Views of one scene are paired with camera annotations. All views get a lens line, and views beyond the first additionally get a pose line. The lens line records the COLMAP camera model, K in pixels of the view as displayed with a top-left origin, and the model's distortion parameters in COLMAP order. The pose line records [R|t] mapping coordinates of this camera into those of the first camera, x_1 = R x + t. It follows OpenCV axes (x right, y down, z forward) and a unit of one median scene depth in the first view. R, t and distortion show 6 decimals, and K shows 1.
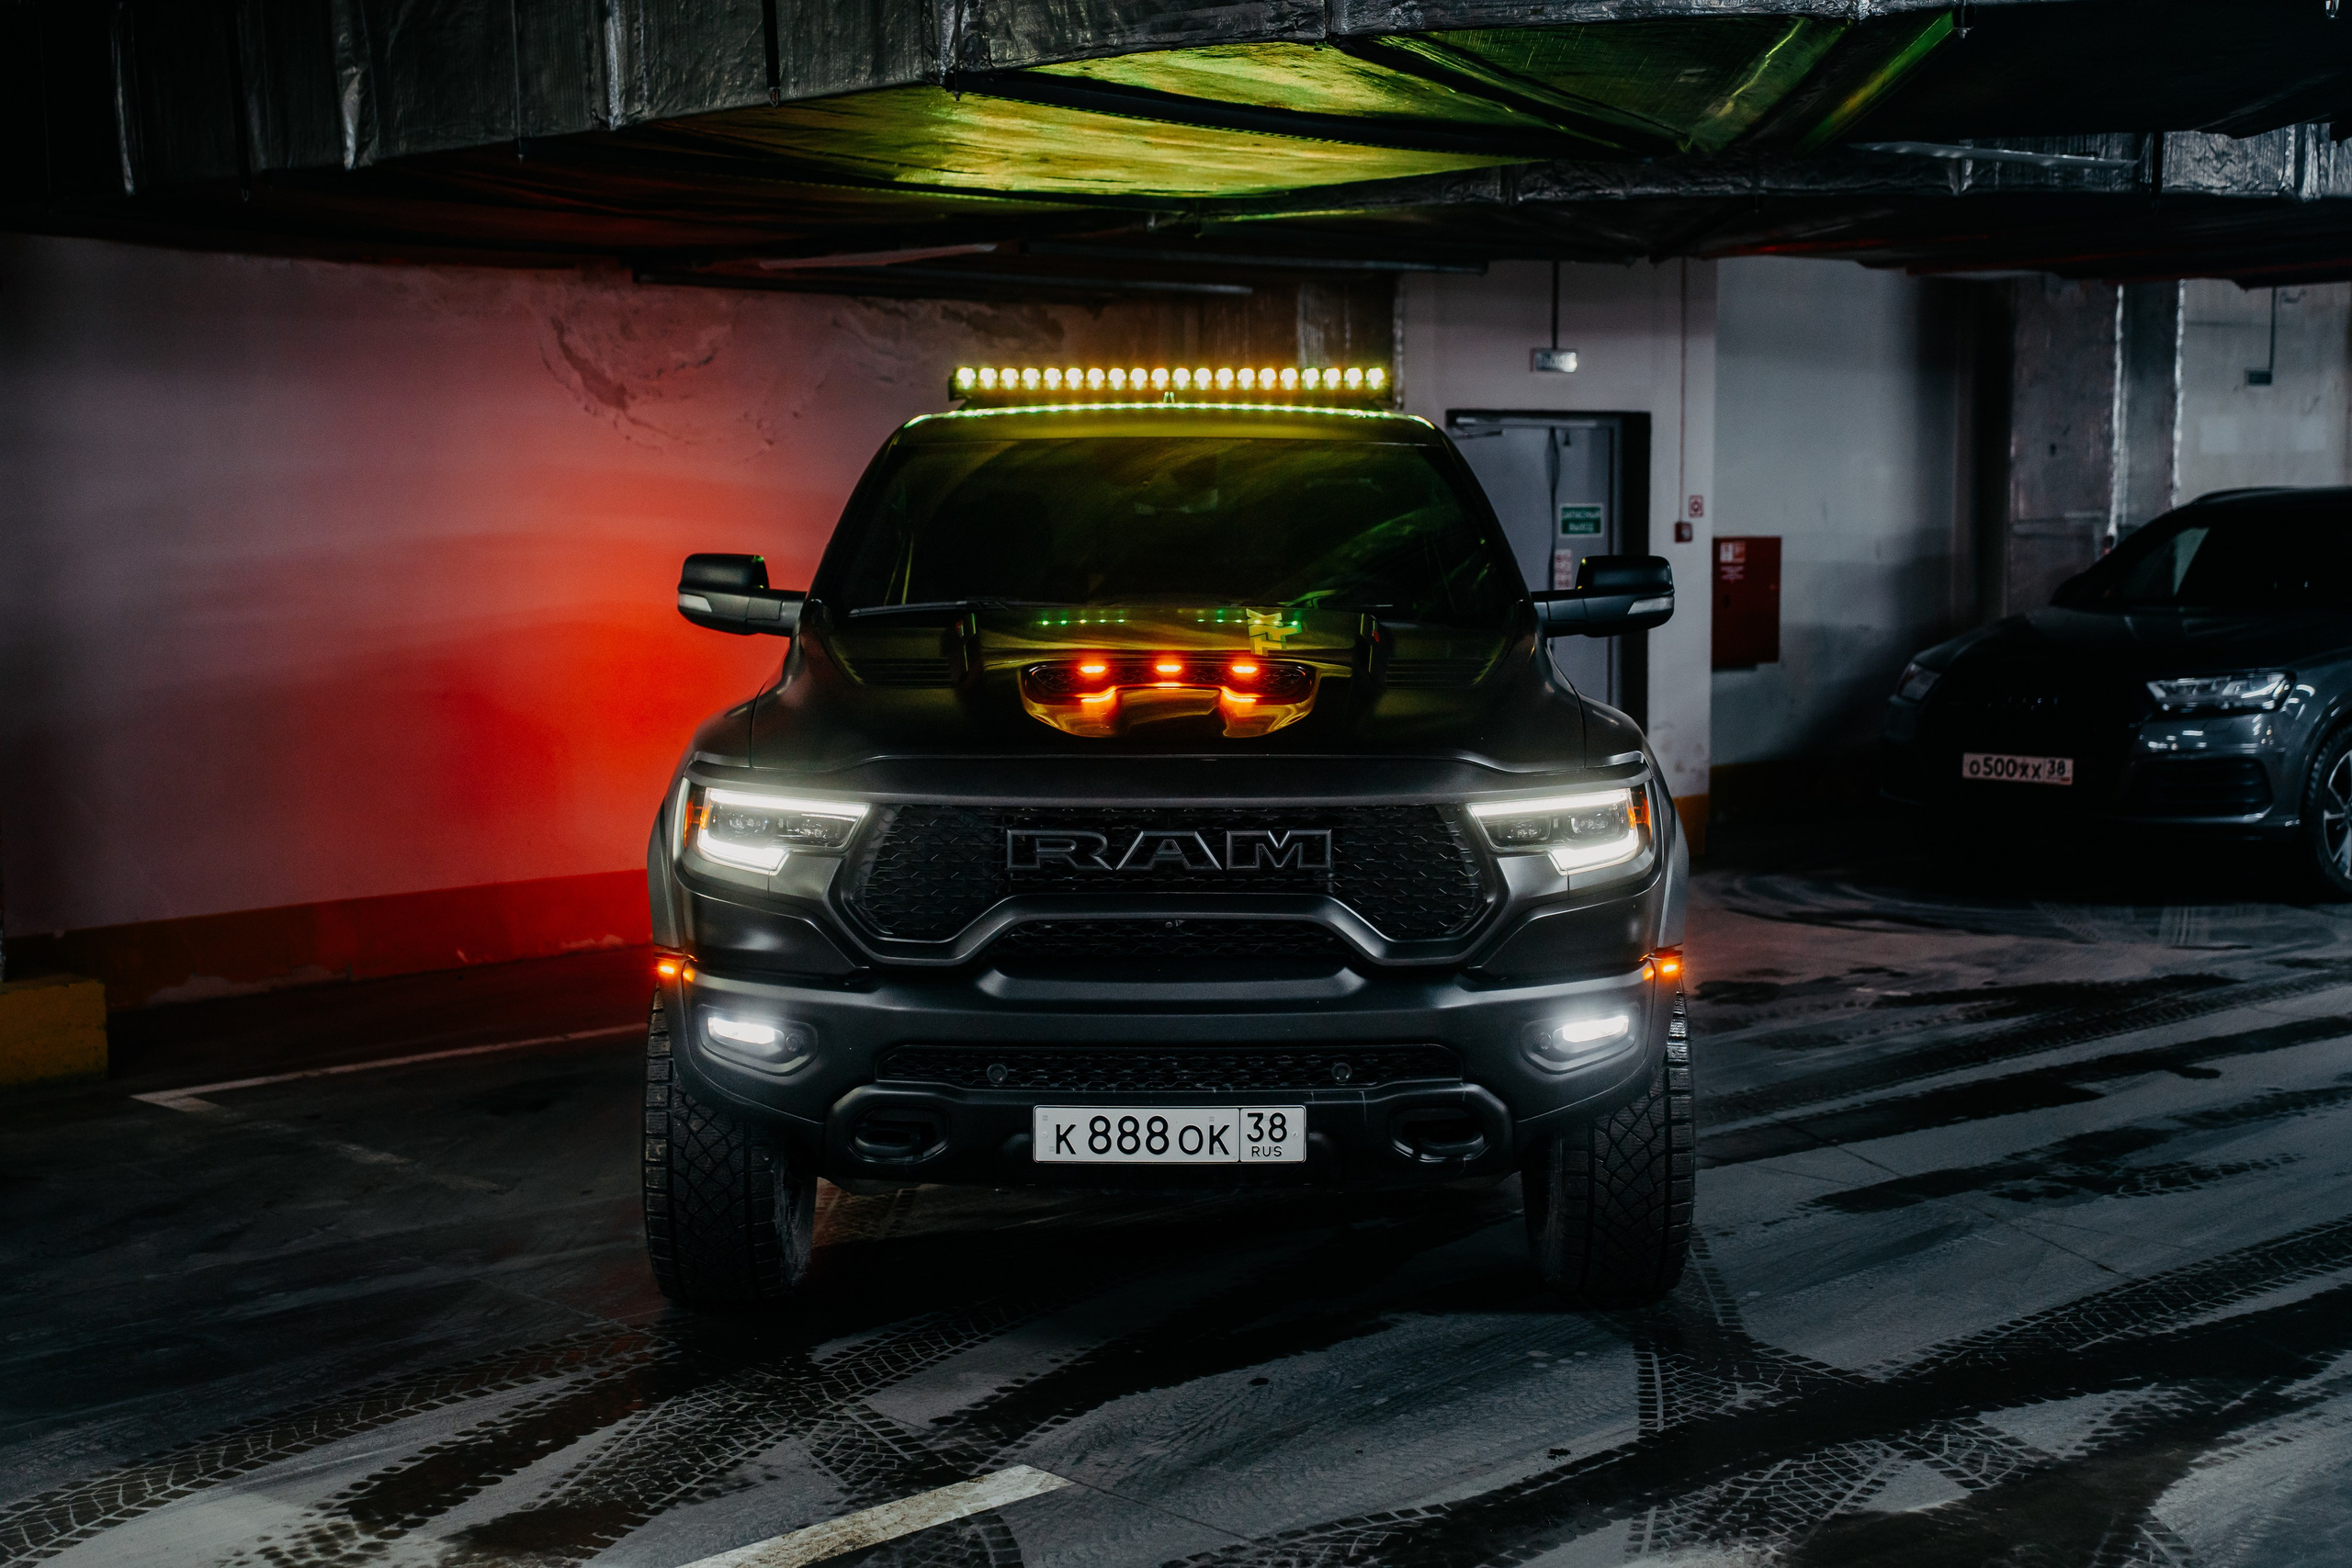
lens RADIAL K [[3161.8, 0, 1176.0], [0, 3161.8, 784.0], [0, 0, 1]] dist [0.217317, 0.084156]
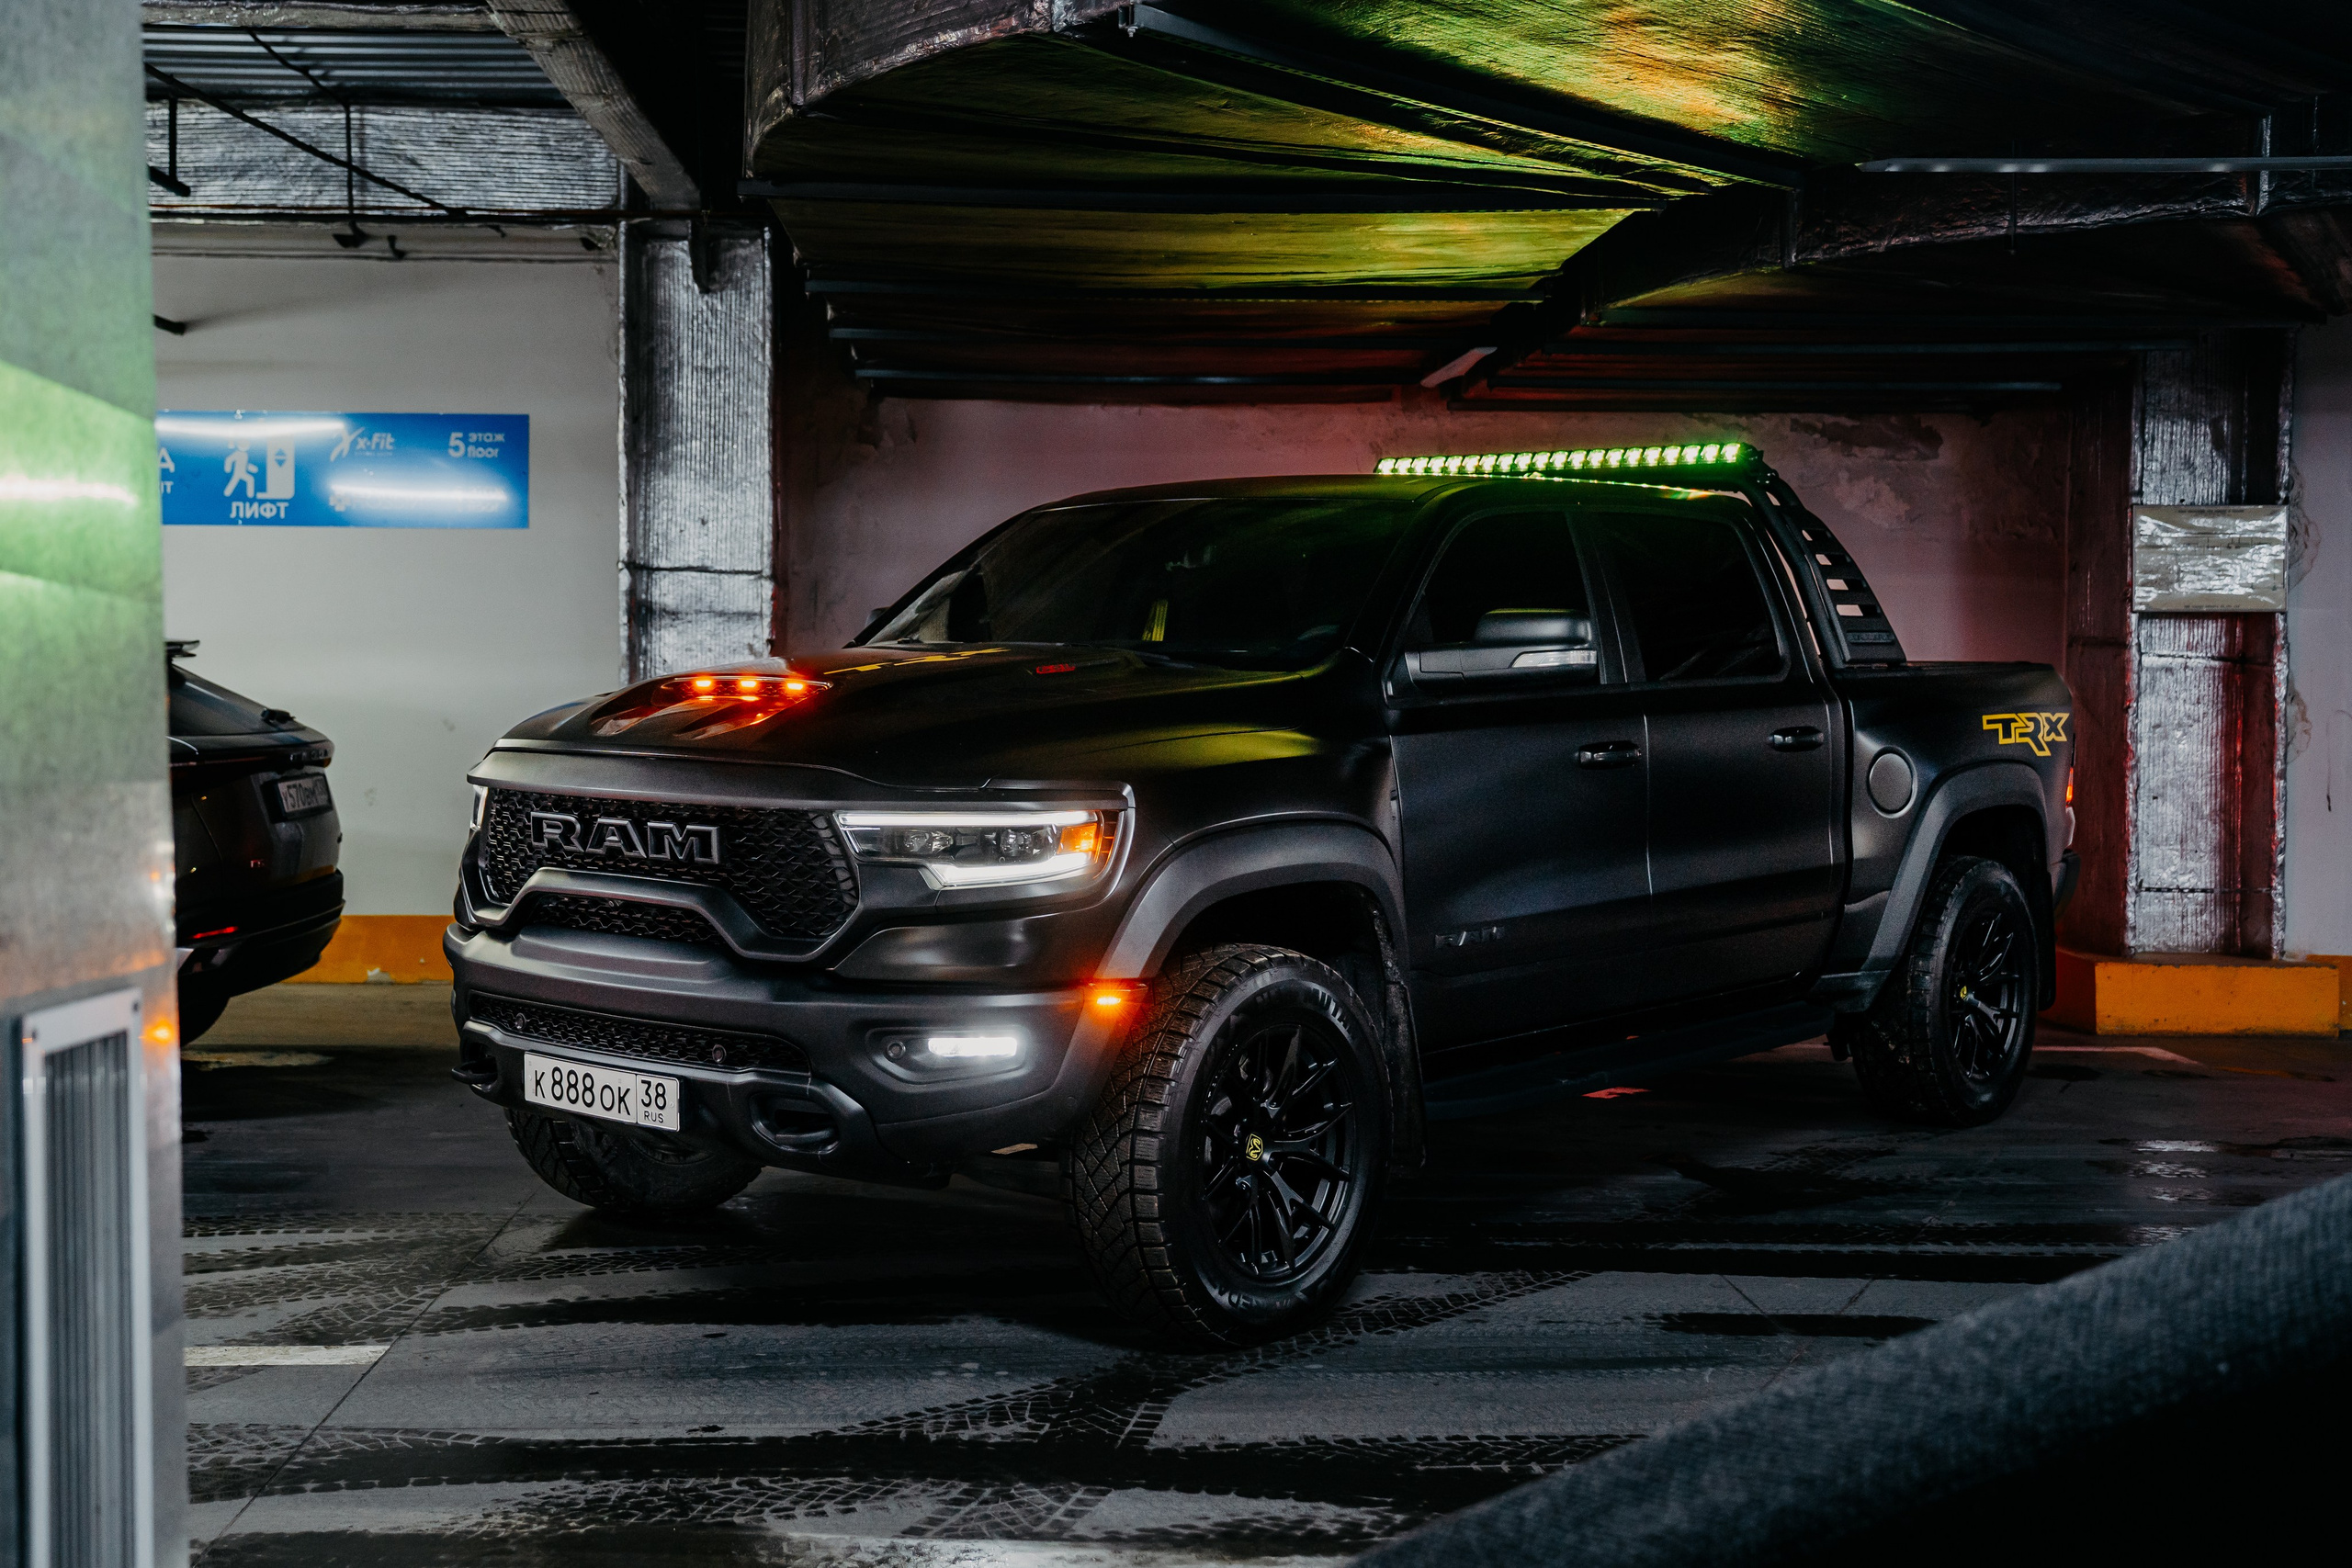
lens RADIAL K [[2672.8, 0, 1062.0], [0, 2672.8, 742.1], [0, 0, 1]] dist [0.035428, 0.007009]
pose [[0.746013, 0.033300, -0.665099, 0.728685], [-0.072833, 0.996838, -0.031785, 0.006011], [0.661937, 0.072154, 0.746079, 0.387867]]
